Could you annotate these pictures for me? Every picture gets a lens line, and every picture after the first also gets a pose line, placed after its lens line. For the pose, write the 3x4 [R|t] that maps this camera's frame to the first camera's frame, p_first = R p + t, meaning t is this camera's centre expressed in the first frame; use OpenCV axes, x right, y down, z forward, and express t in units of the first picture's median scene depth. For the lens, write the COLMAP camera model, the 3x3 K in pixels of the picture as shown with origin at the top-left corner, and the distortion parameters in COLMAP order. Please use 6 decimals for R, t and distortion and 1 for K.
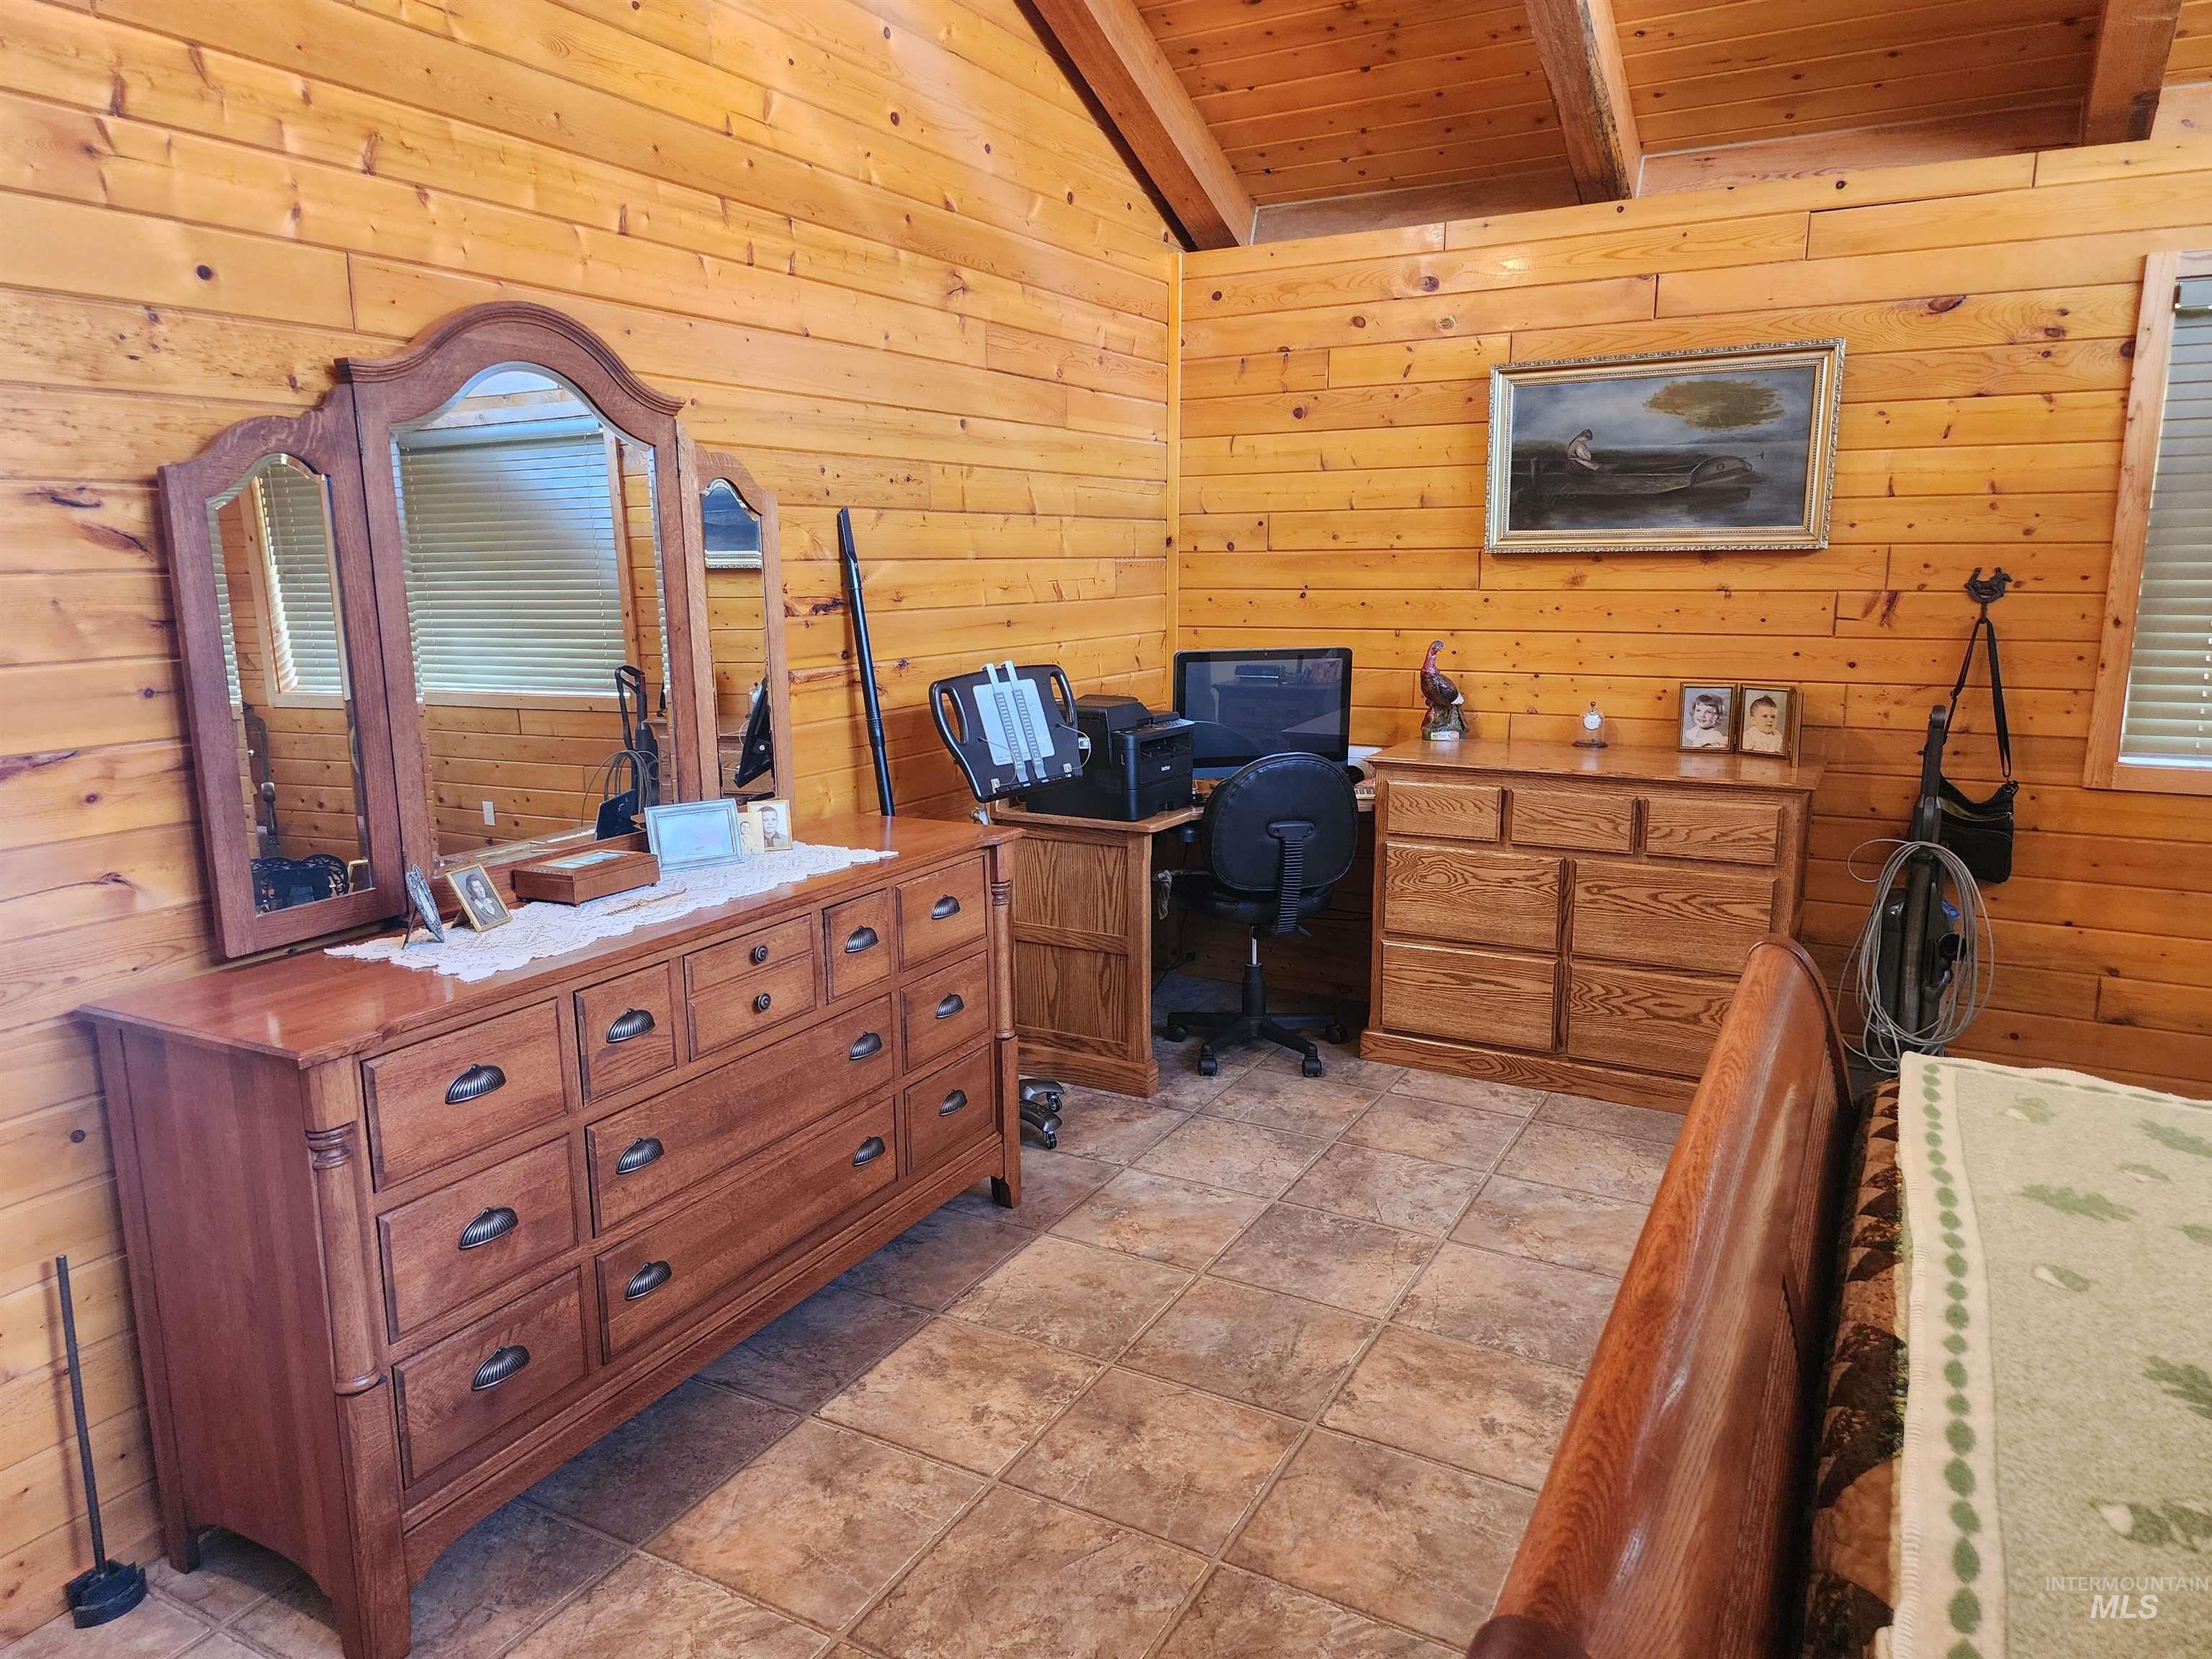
lens RADIAL K [[1472.9, 0, 1095.0], [0, 1472.9, 817.7], [0, 0, 1]] dist [0.077029, -0.062049]
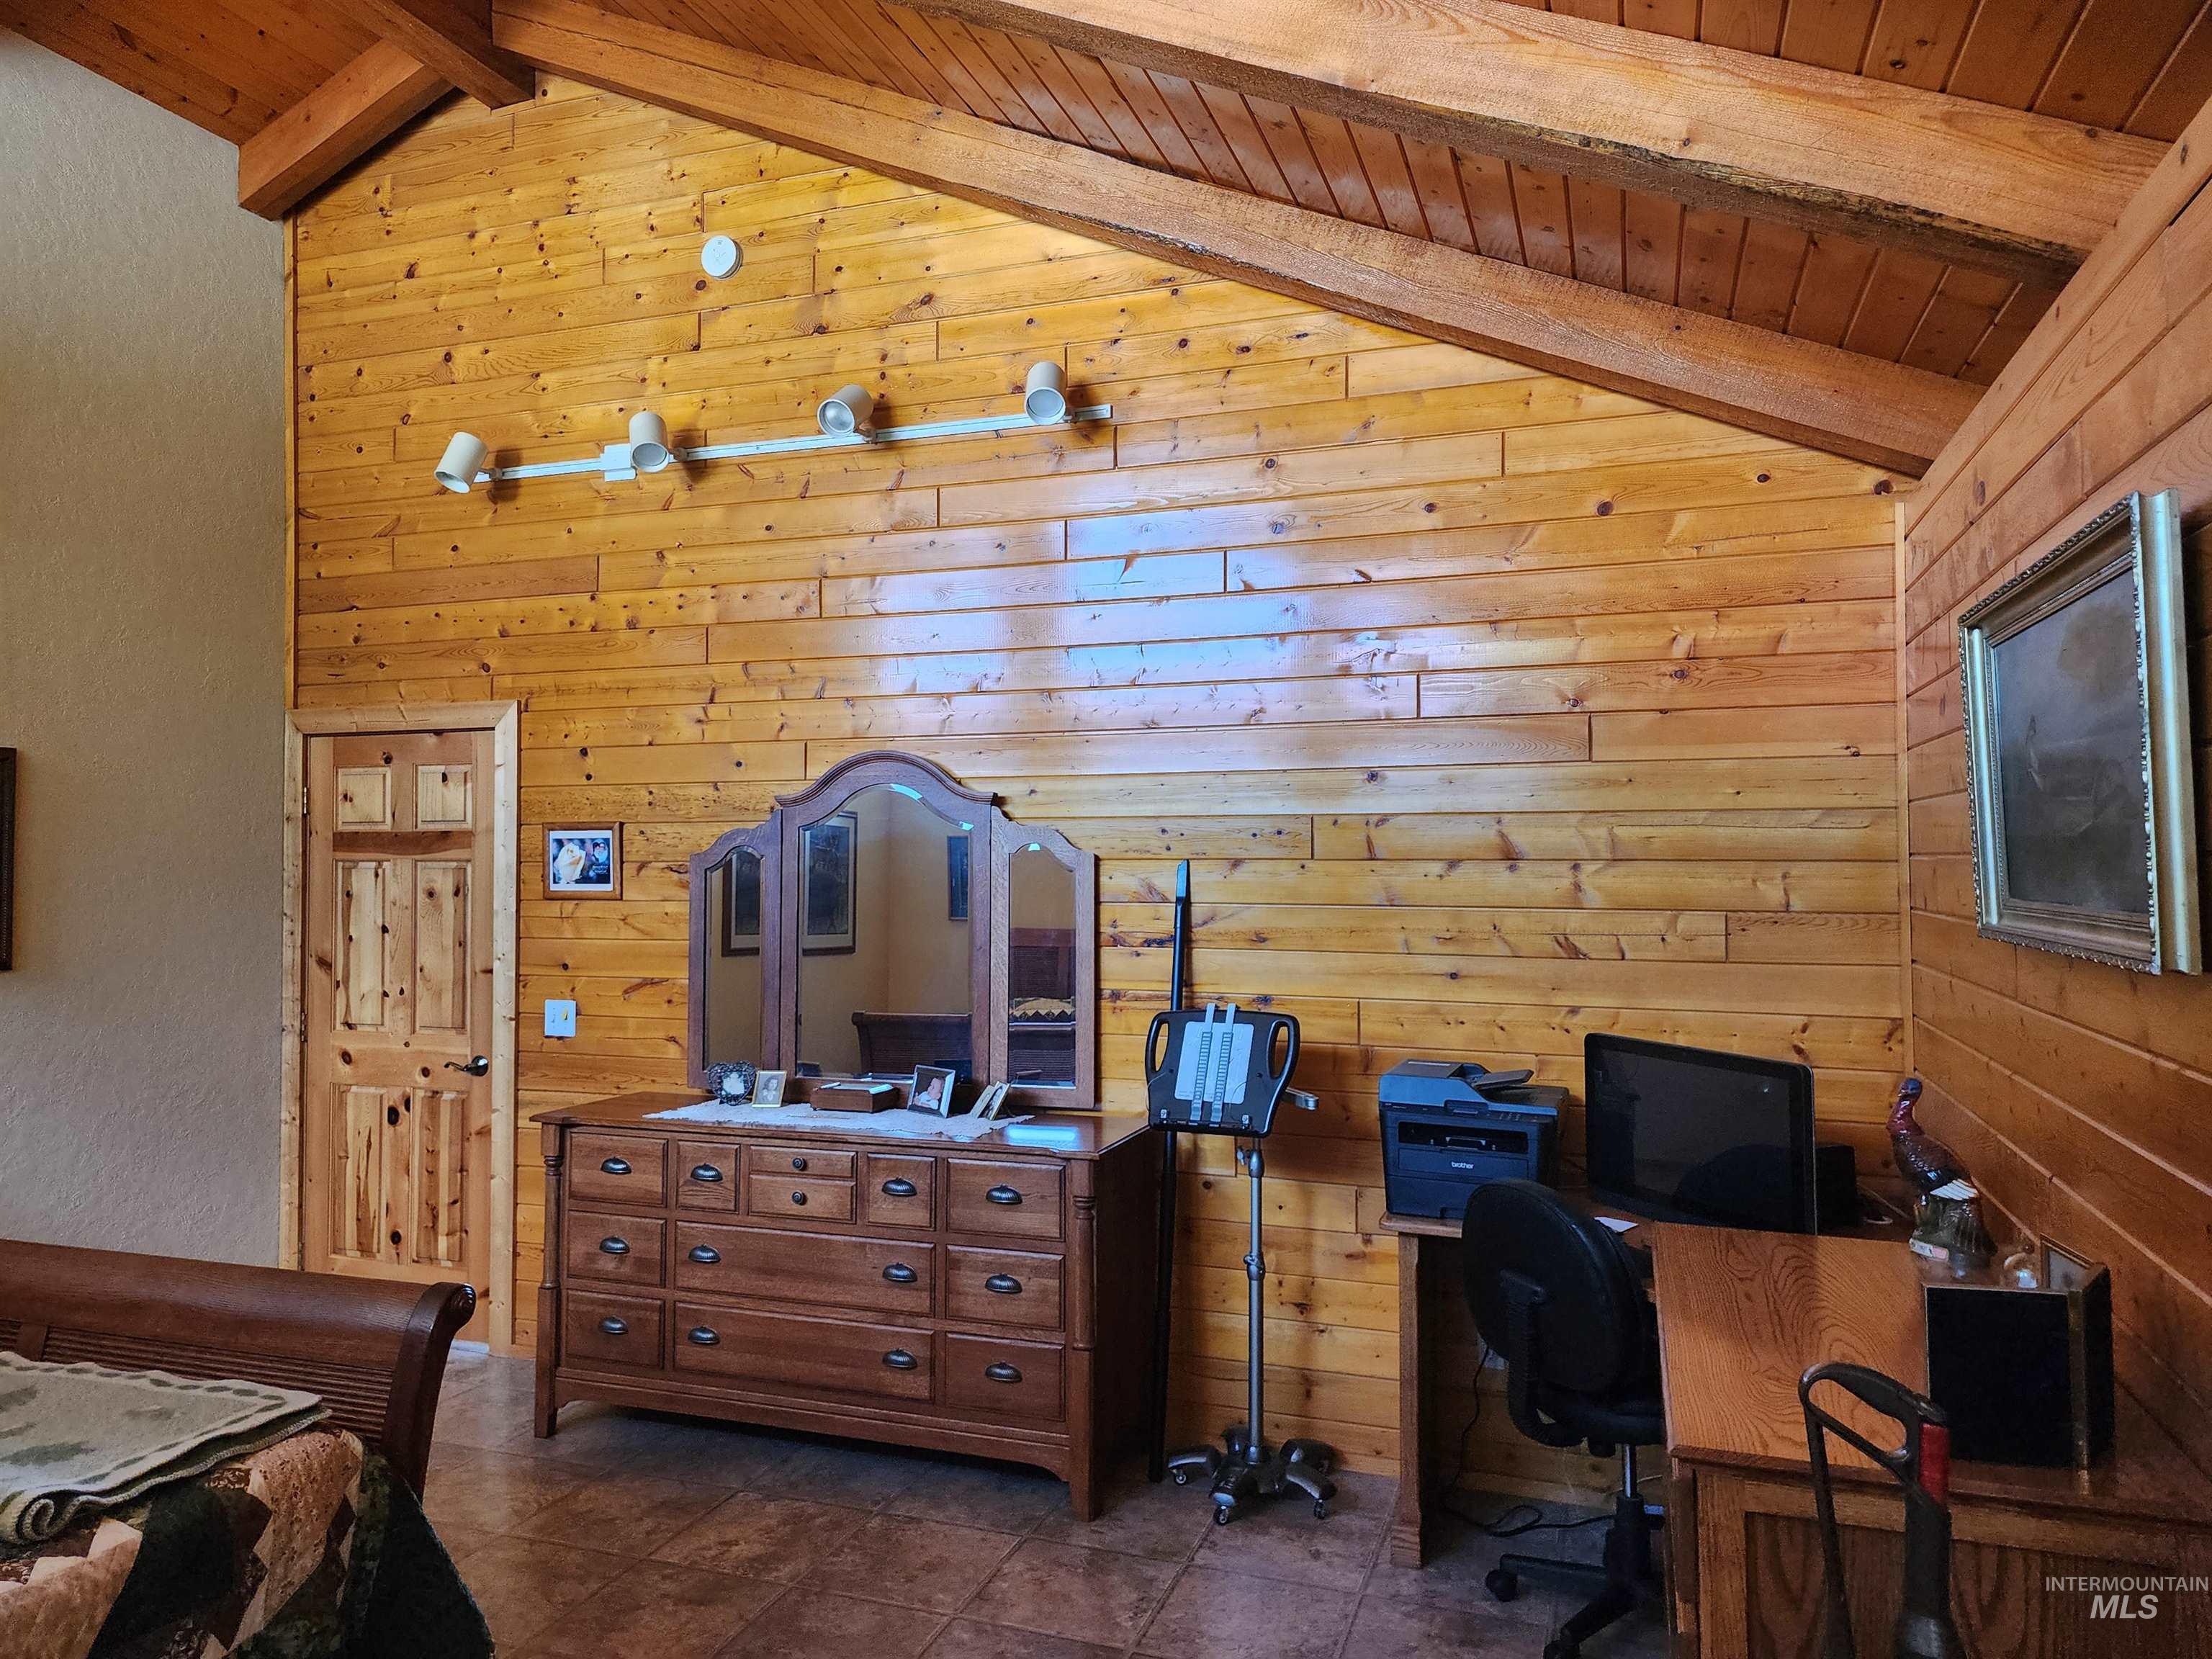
lens RADIAL K [[1472.9, 0, 1090.2], [0, 1472.9, 817.2], [0, 0, 1]] dist [0.077029, -0.062049]
pose [[0.162371, -0.018751, -0.986552, 0.856659], [-0.175982, 0.983239, -0.047652, -0.152104], [0.970910, 0.181352, 0.156349, 0.644862]]
